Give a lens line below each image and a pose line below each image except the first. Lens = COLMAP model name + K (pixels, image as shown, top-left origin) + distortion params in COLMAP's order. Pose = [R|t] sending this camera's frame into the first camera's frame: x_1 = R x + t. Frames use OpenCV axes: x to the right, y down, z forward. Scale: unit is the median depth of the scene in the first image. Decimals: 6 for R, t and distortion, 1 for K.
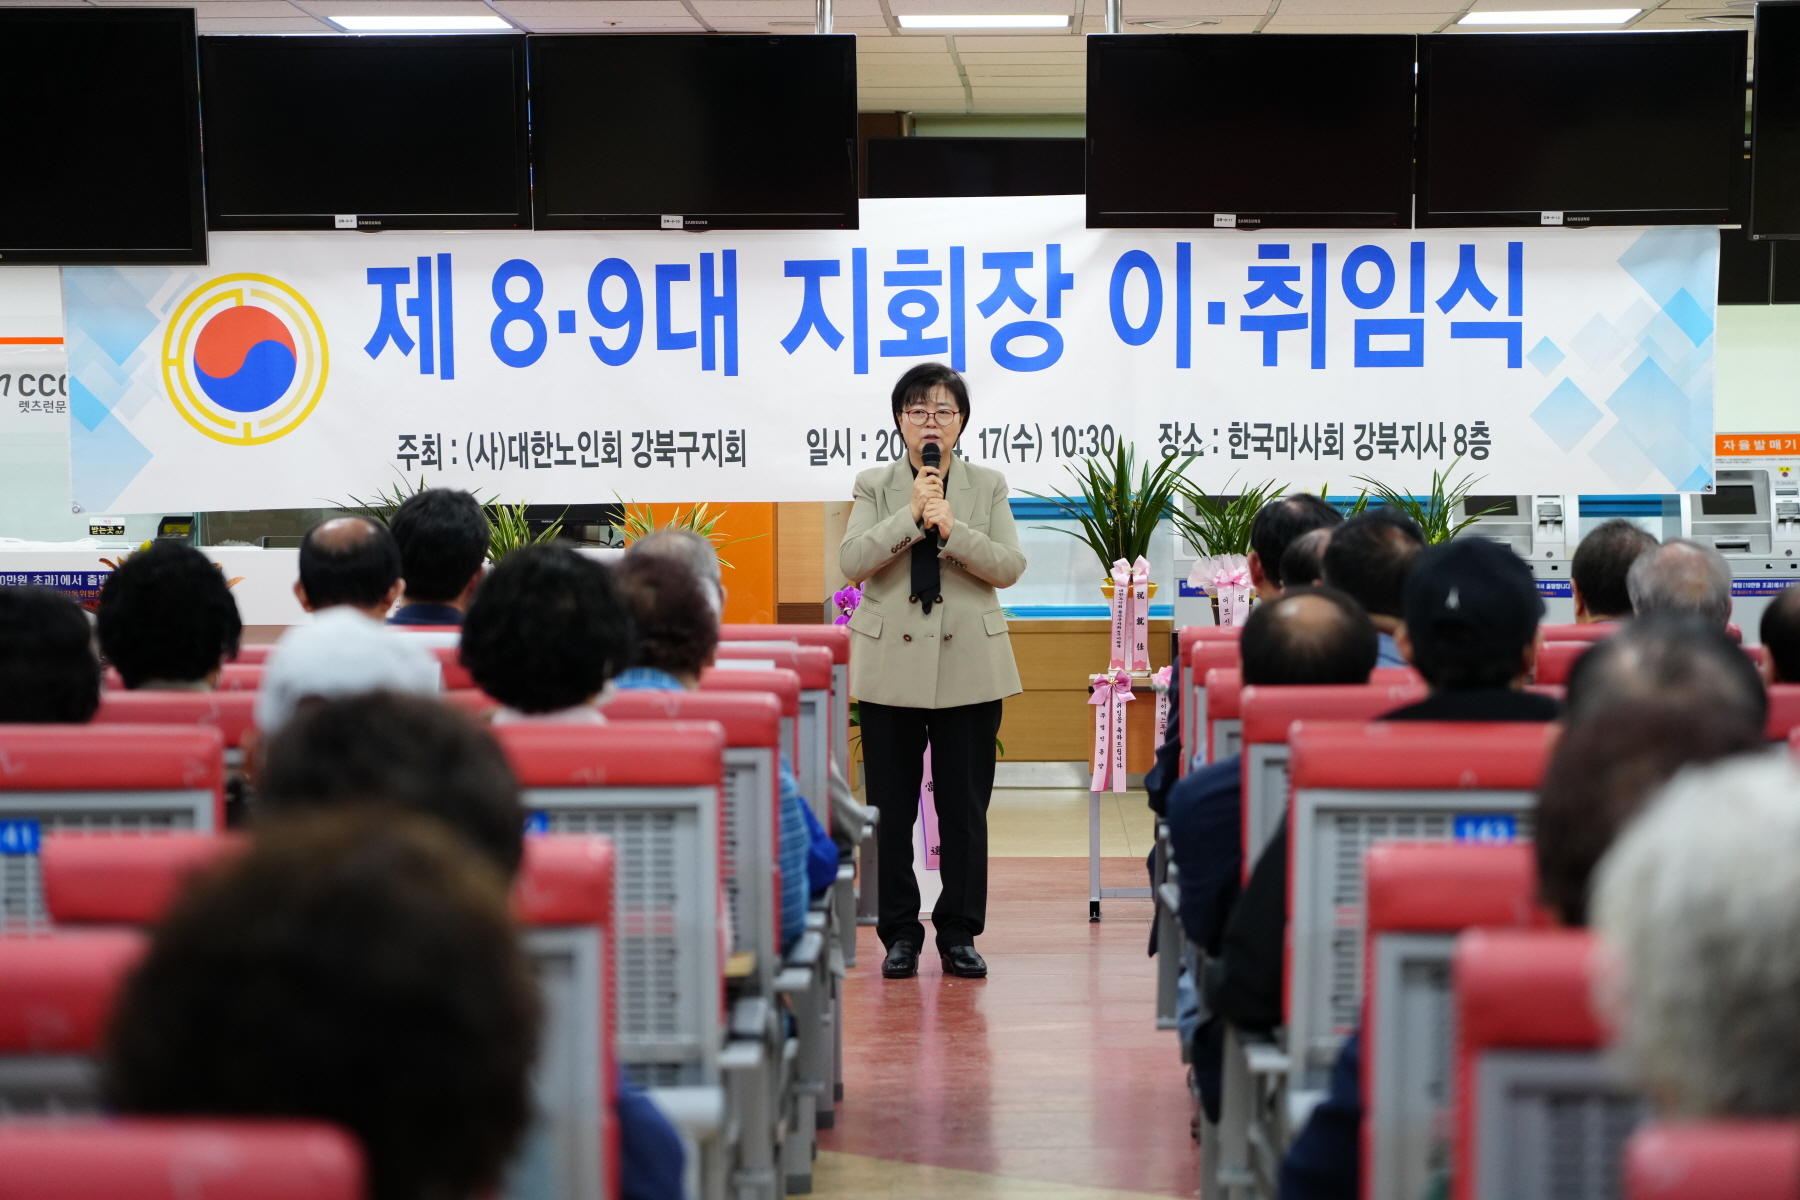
lens RADIAL K [[5578.8, 0, 905.7], [0, 5578.8, 746.8], [0, 0, 1]] dist [-0.038920, -0.139424]
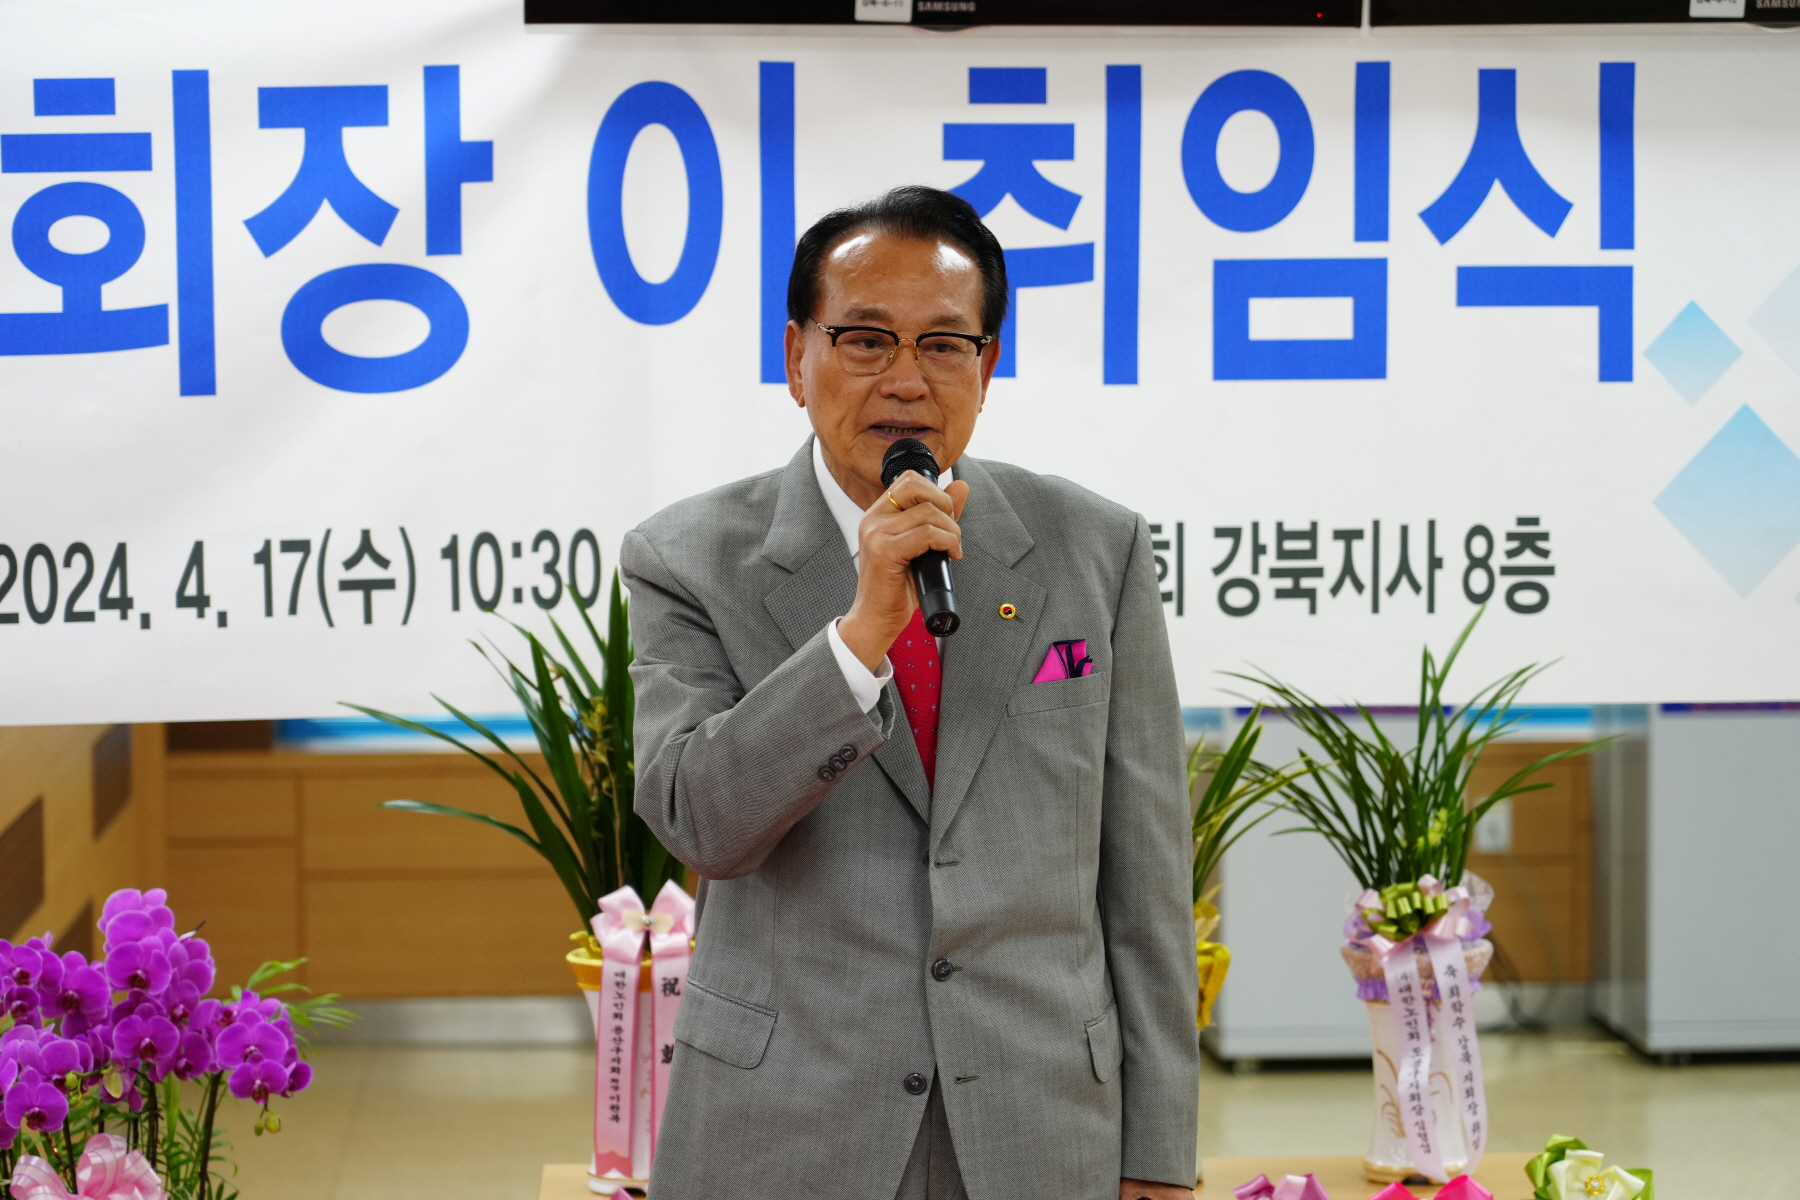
lens RADIAL K [[5385.6, 0, 931.5], [0, 5385.6, 682.4], [0, 0, 1]] dist [-0.052921, 1.188827]
pose [[0.996226, -0.006832, 0.086523, 0.027733], [0.005314, 0.999828, 0.017759, -0.053613], [-0.086629, -0.017233, 0.996092, 0.622936]]
